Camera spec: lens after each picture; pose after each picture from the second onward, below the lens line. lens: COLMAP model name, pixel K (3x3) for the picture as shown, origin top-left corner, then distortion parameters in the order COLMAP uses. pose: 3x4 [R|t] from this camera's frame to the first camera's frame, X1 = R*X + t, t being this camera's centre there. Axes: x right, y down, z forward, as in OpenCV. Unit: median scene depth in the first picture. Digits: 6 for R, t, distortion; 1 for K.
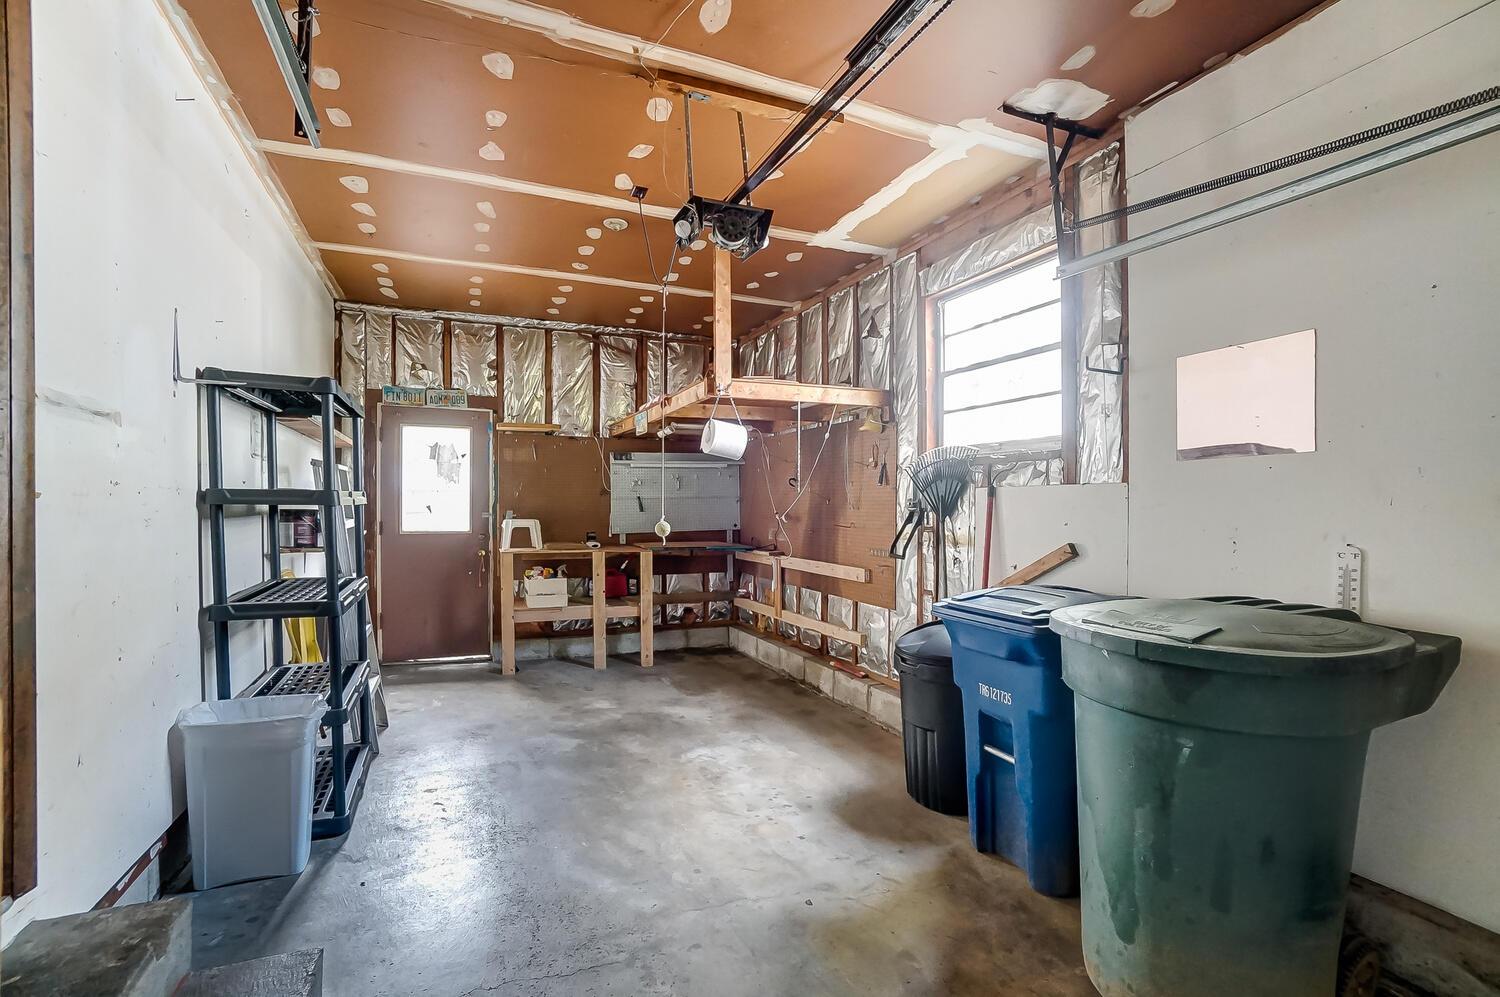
lens RADIAL K [[674.8, 0, 737.9], [0, 674.8, 508.9], [0, 0, 1]] dist [-0.054395, 0.008694]
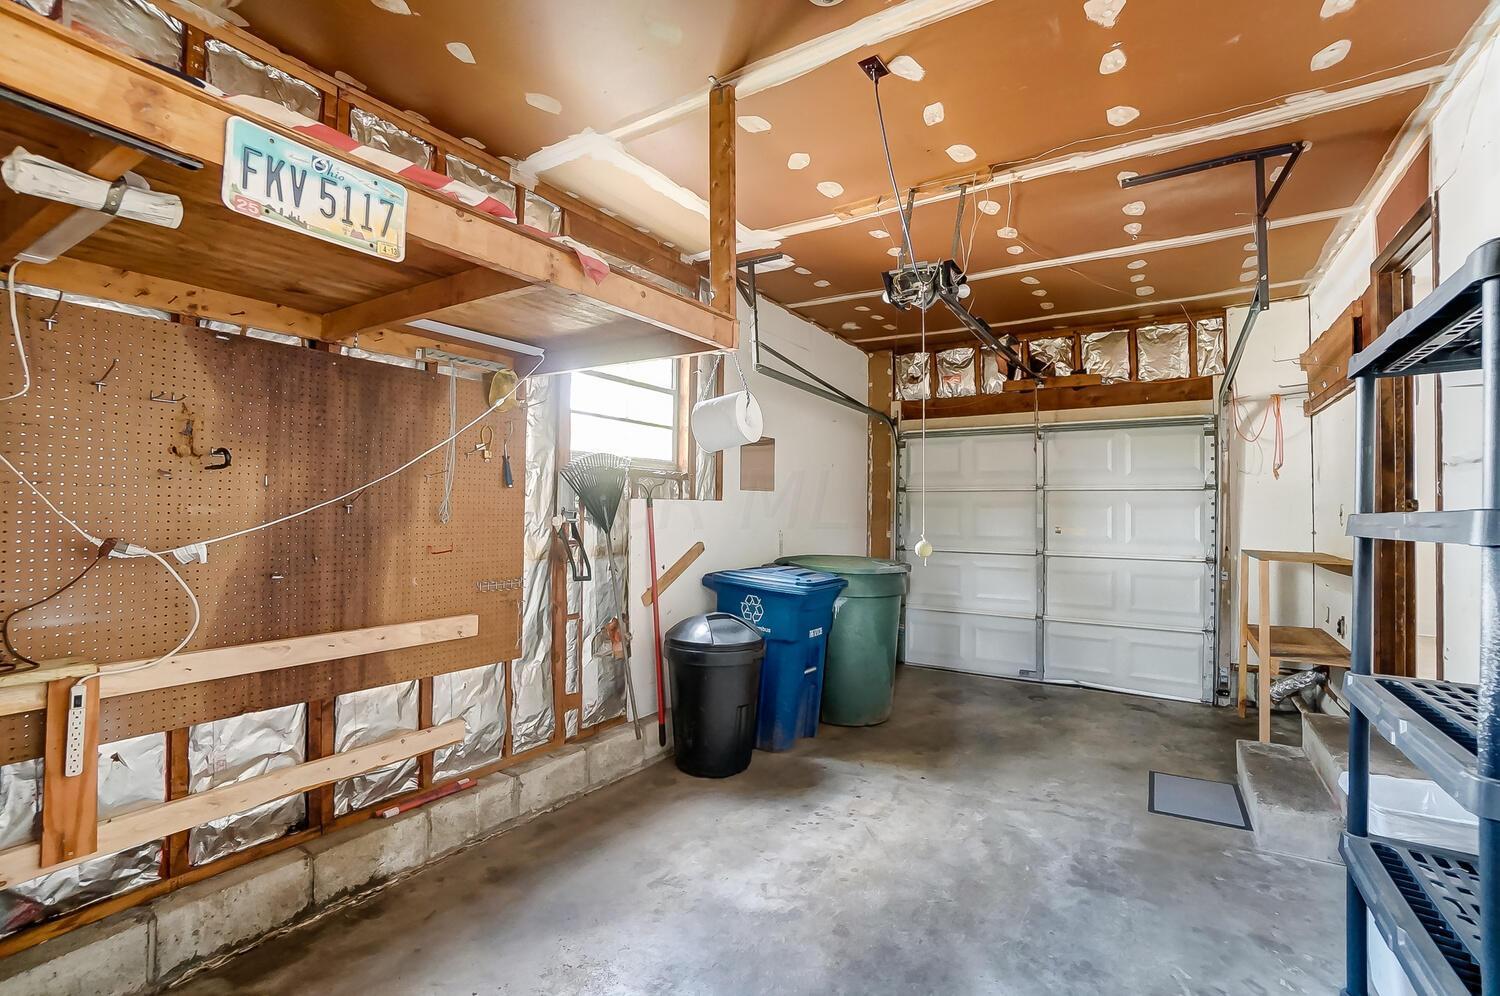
lens RADIAL K [[674.8, 0, 737.8], [0, 674.8, 494.6], [0, 0, 1]] dist [-0.054395, 0.008694]
pose [[-0.562593, 0.012661, 0.826637, -0.620505], [-0.006963, 0.999775, -0.020052, -0.020012], [-0.826705, -0.017037, -0.562378, 1.480096]]
